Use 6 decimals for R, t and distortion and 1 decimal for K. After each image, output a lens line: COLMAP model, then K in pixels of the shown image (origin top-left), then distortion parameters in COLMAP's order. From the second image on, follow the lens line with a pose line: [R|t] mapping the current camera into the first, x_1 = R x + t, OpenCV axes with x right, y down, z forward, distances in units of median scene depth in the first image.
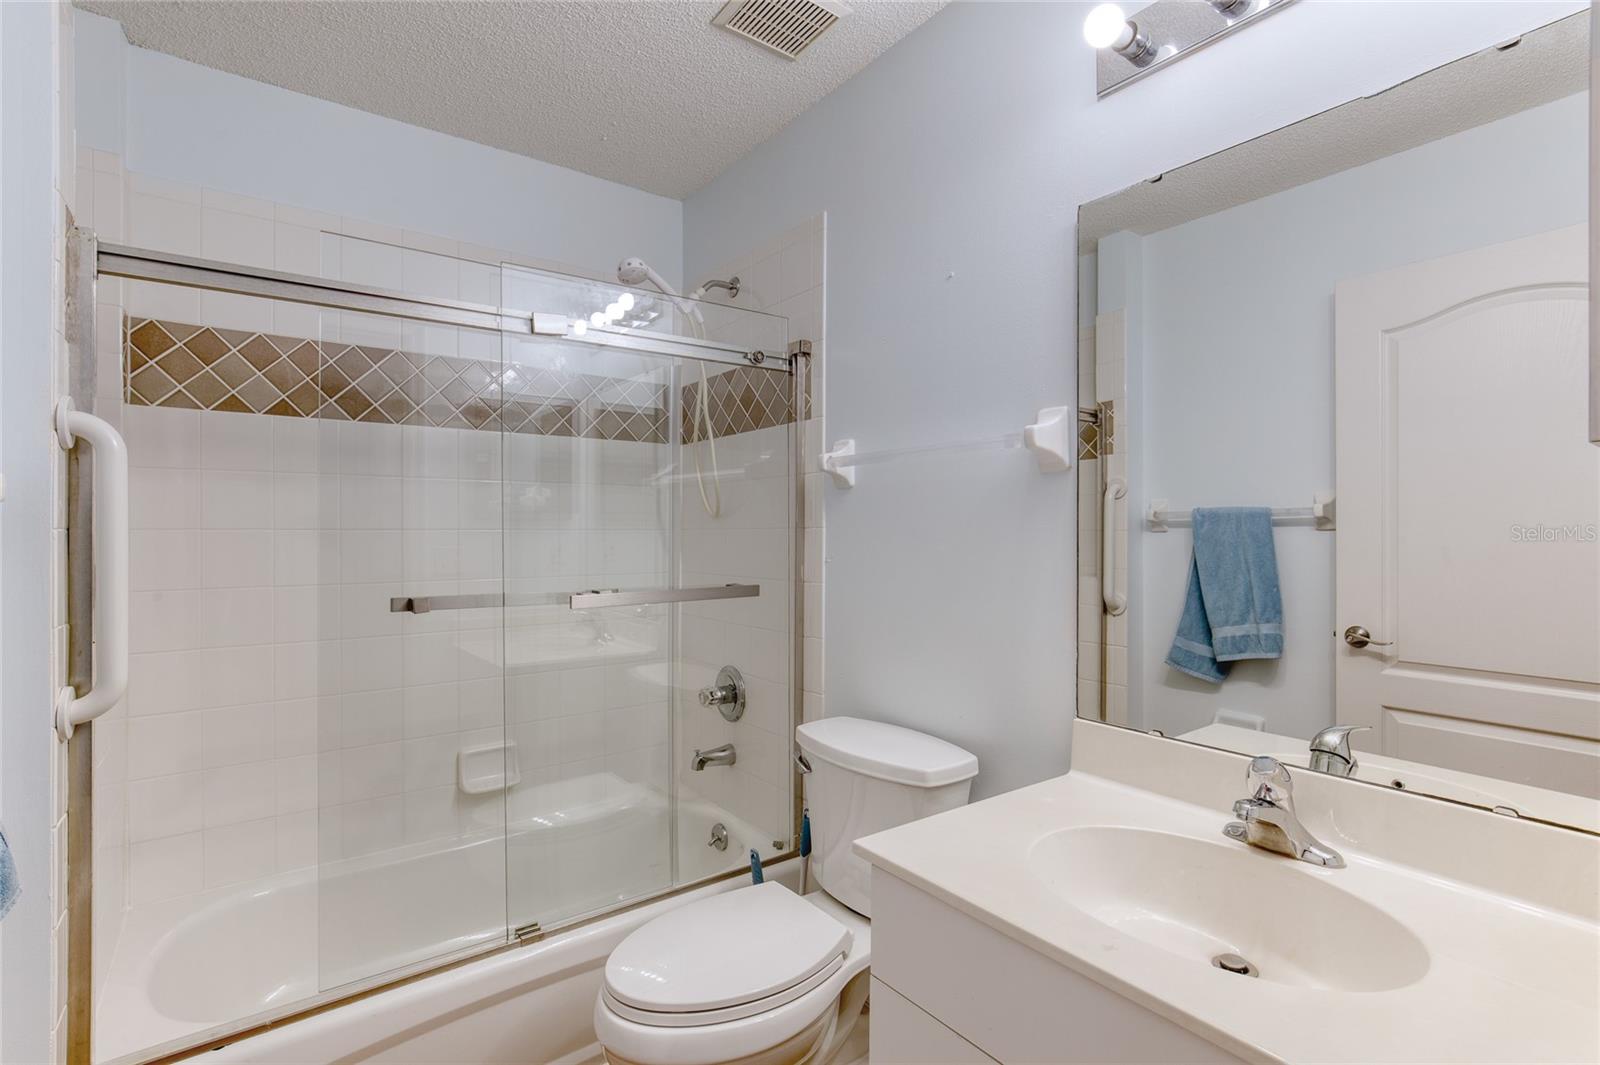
lens RADIAL K [[743.8, 0, 781.0], [0, 743.8, 530.7], [0, 0, 1]] dist [-0.012412, 0.001117]
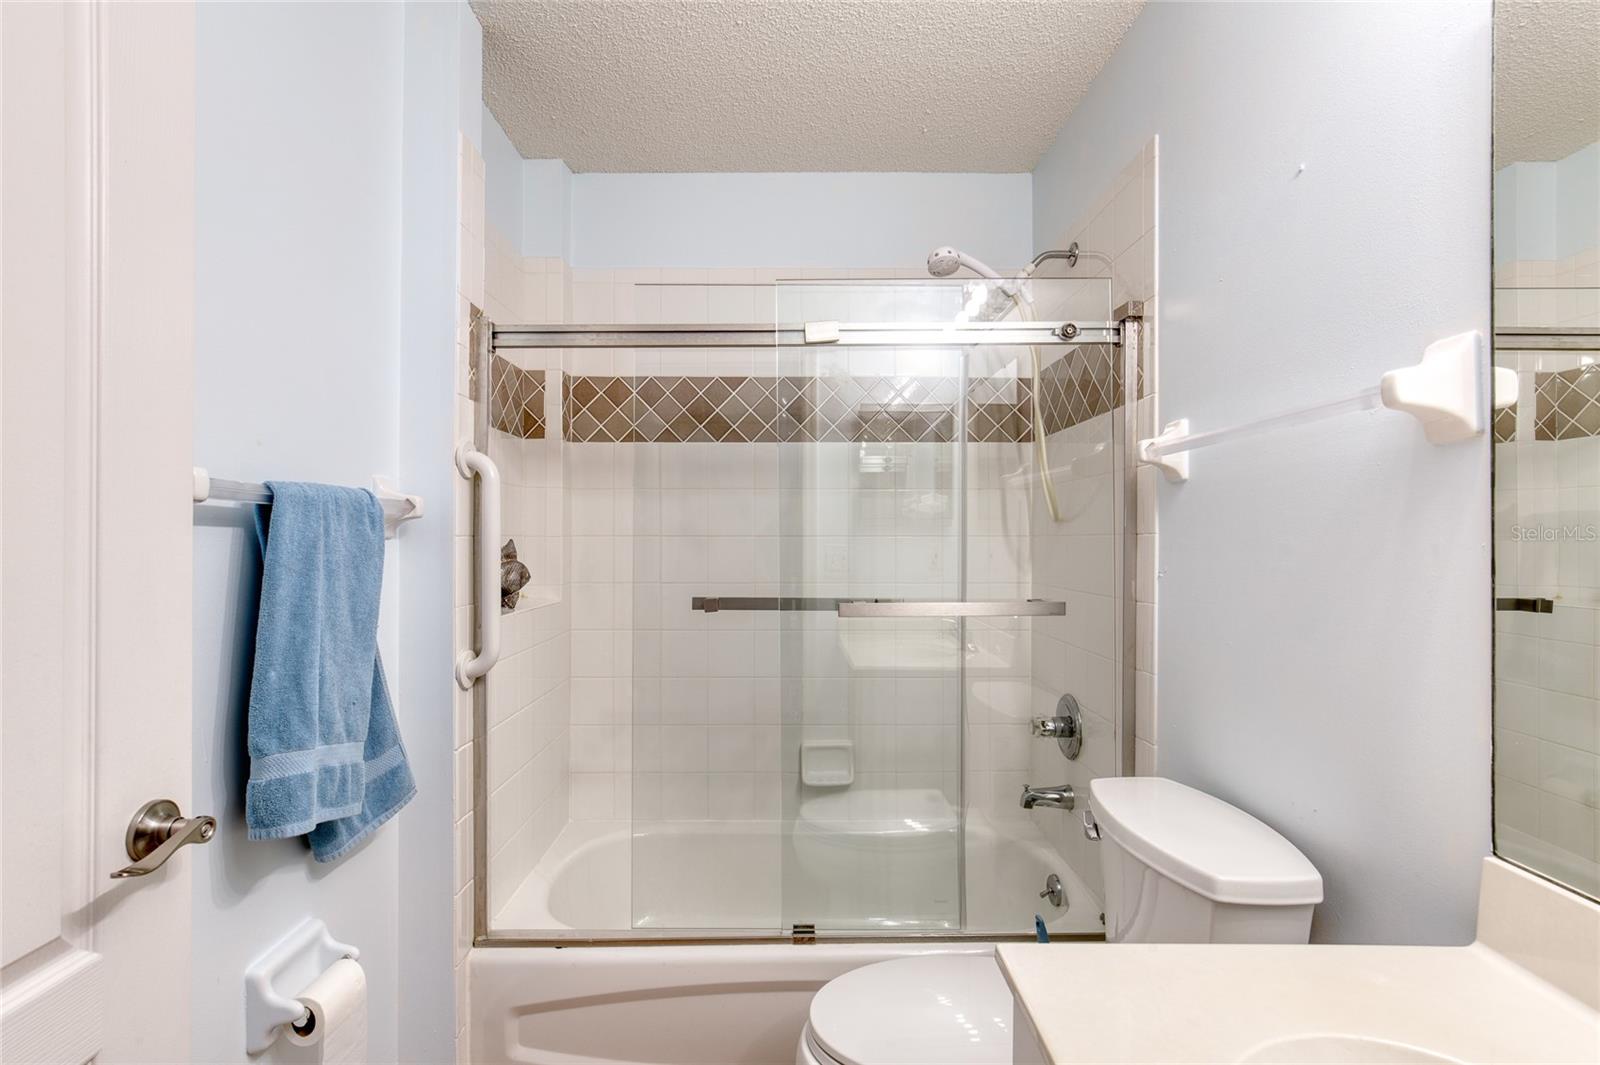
lens RADIAL K [[737.6, 0, 786.4], [0, 737.6, 533.1], [0, 0, 1]] dist [-0.020089, 0.009878]
pose [[0.811377, -0.002481, -0.584518, 0.188917], [-0.000847, 0.999985, -0.005420, -0.000232], [0.584523, 0.004893, 0.811363, 0.134723]]
